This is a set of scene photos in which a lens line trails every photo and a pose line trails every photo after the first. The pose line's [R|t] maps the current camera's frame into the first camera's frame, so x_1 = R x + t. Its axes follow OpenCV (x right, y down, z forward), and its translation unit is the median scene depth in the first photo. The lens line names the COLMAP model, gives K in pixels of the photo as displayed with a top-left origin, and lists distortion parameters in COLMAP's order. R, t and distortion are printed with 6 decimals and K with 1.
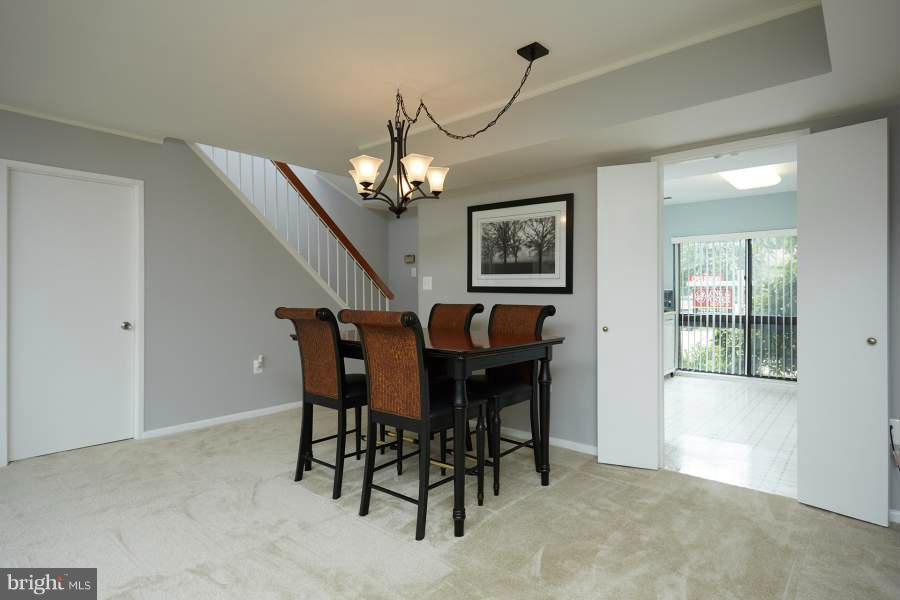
lens RADIAL K [[497.3, 0, 442.9], [0, 497.3, 292.8], [0, 0, 1]] dist [0.006646, -0.005525]
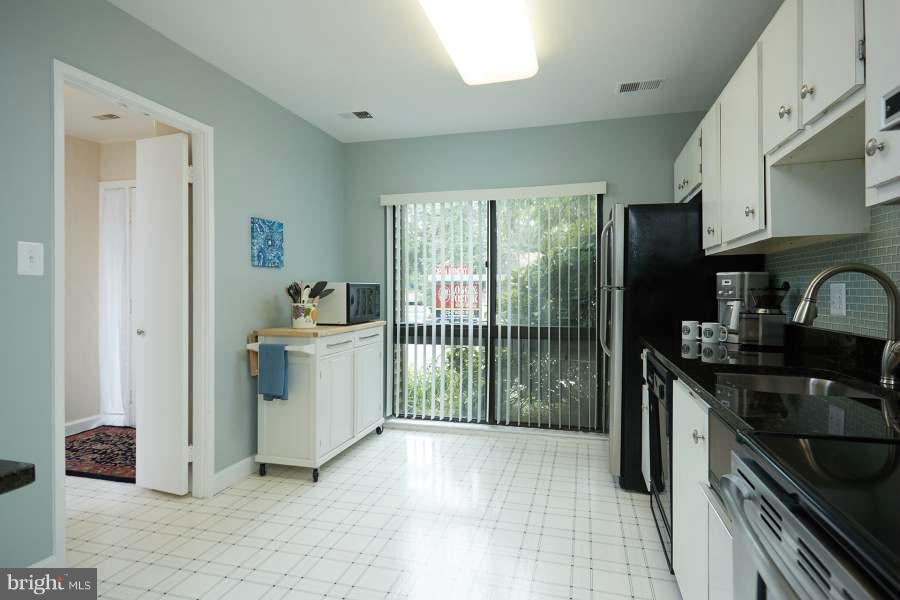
lens RADIAL K [[471.4, 0, 454.0], [0, 471.4, 296.8], [0, 0, 1]] dist [0.002830, -0.000272]
pose [[0.897052, -0.003512, 0.441912, 0.456721], [-0.001461, 0.999939, 0.010913, 0.005556], [-0.441924, -0.010435, 0.896992, 0.722346]]
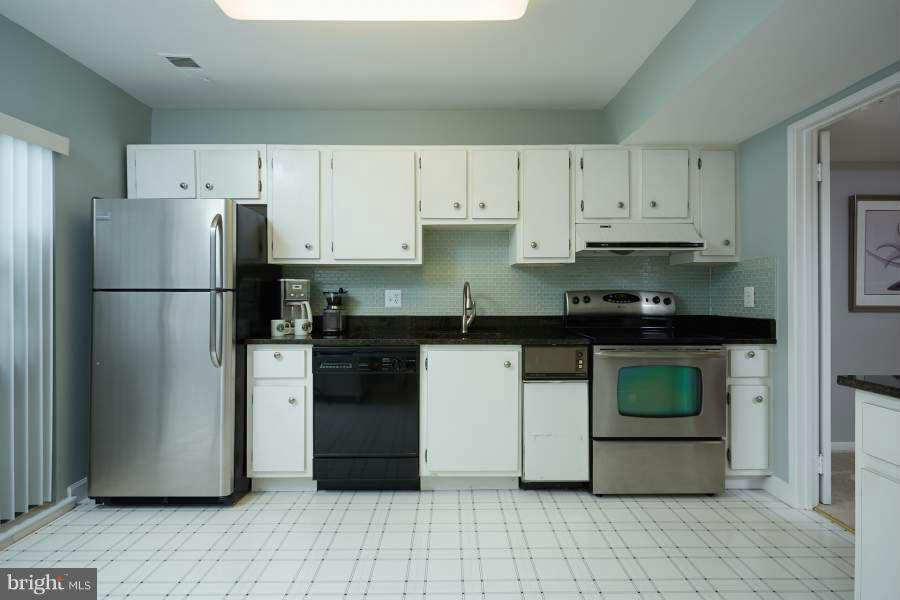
lens RADIAL K [[455.0, 0, 444.6], [0, 455.0, 295.1], [0, 0, 1]] dist [-0.001261, 0.000895]
pose [[-0.662579, 0.003515, 0.748984, 0.329207], [0.001981, 0.999994, -0.002940, 0.008679], [-0.748989, -0.000464, -0.662582, 1.381046]]
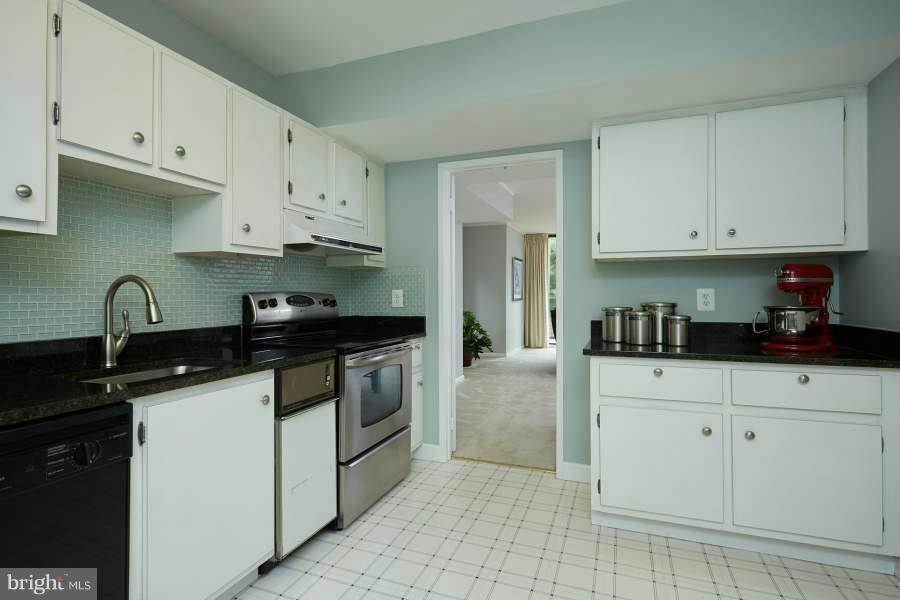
lens RADIAL K [[455.0, 0, 448.0], [0, 455.0, 295.1], [0, 0, 1]] dist [-0.001261, 0.000895]
pose [[-0.933609, 0.009696, -0.358162, 0.715640], [0.010946, 0.999939, -0.001461, 0.007080], [0.358126, -0.005284, -0.933658, 1.361423]]
